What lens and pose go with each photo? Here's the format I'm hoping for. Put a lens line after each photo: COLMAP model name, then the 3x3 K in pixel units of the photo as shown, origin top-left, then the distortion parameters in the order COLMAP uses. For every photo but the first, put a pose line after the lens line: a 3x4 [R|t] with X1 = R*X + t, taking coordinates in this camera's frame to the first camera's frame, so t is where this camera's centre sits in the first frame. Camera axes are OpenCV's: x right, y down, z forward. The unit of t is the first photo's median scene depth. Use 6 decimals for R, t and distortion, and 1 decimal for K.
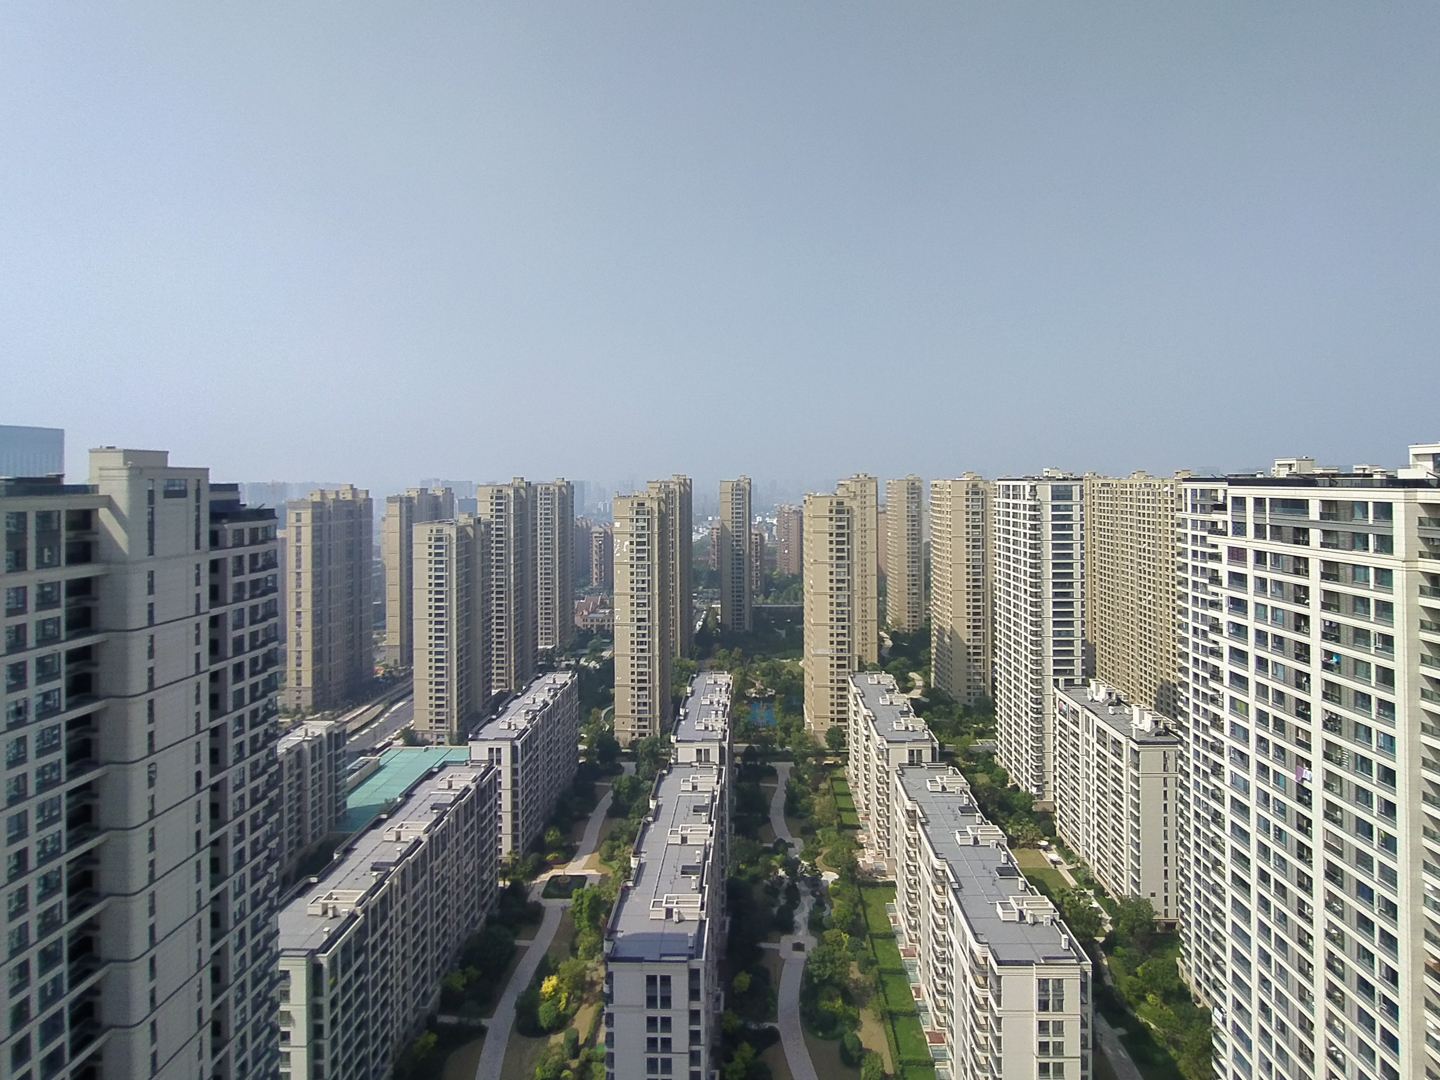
lens RADIAL K [[711.8, 0, 733.7], [0, 711.8, 464.3], [0, 0, 1]] dist [-0.019115, 0.000779]
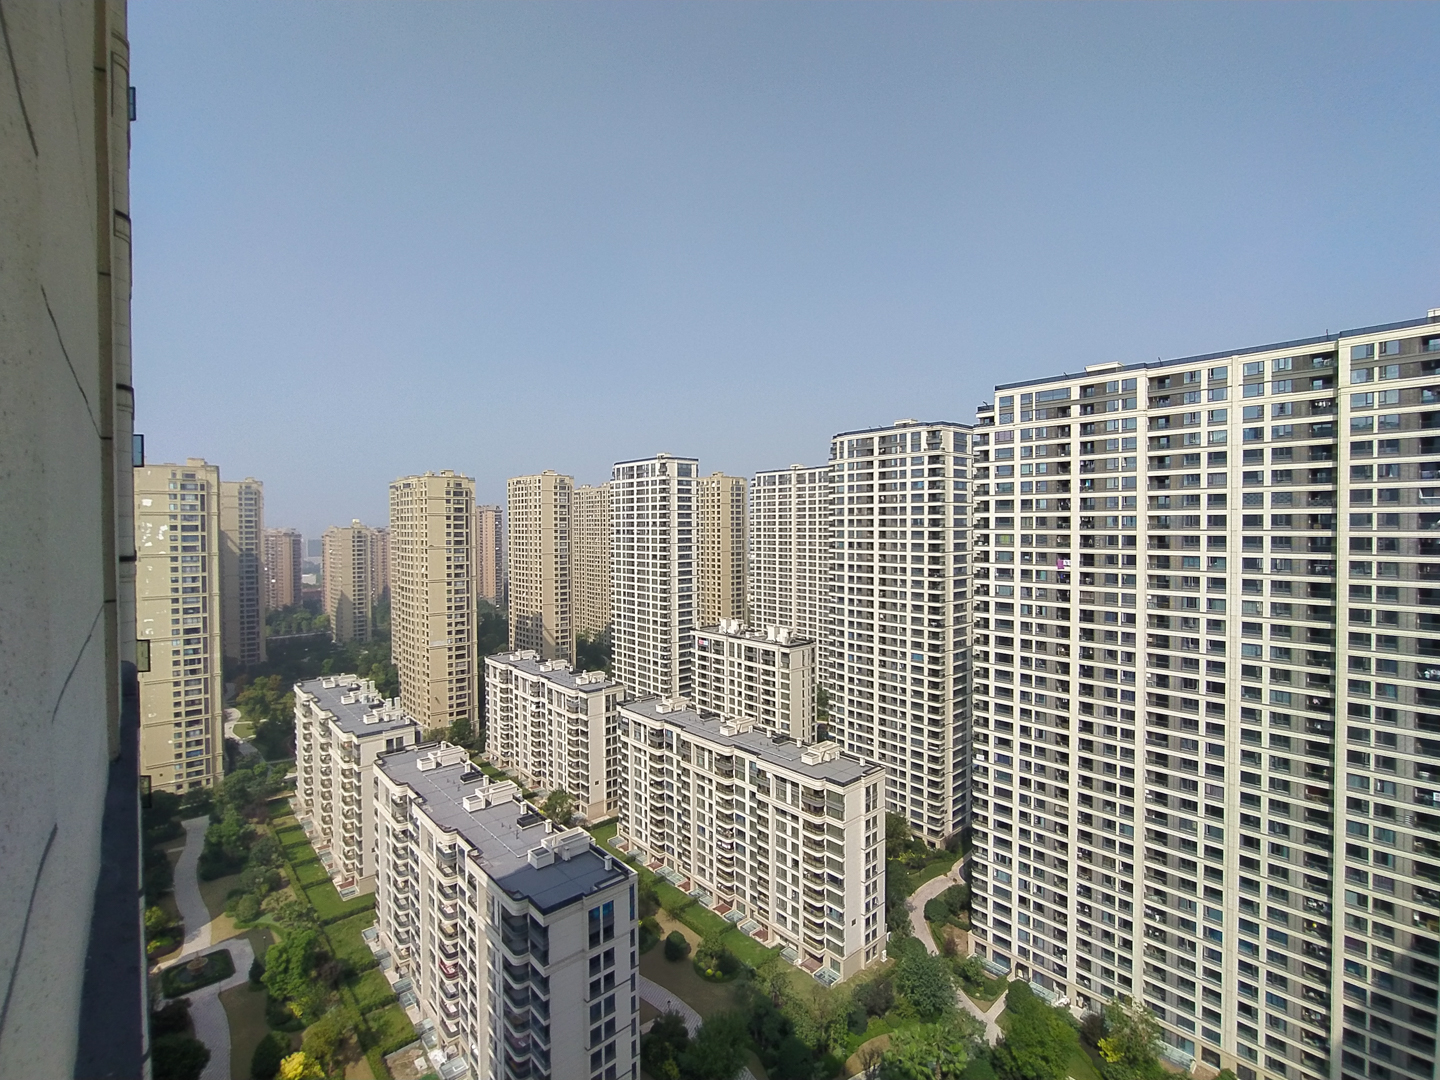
lens RADIAL K [[666.4, 0, 725.7], [0, 666.4, 531.0], [0, 0, 1]] dist [-0.021618, 0.007821]
pose [[0.724294, -0.006742, 0.689458, -0.200147], [-0.012907, 0.999644, 0.023333, 0.091195], [-0.689370, -0.025799, 0.723950, 0.118735]]
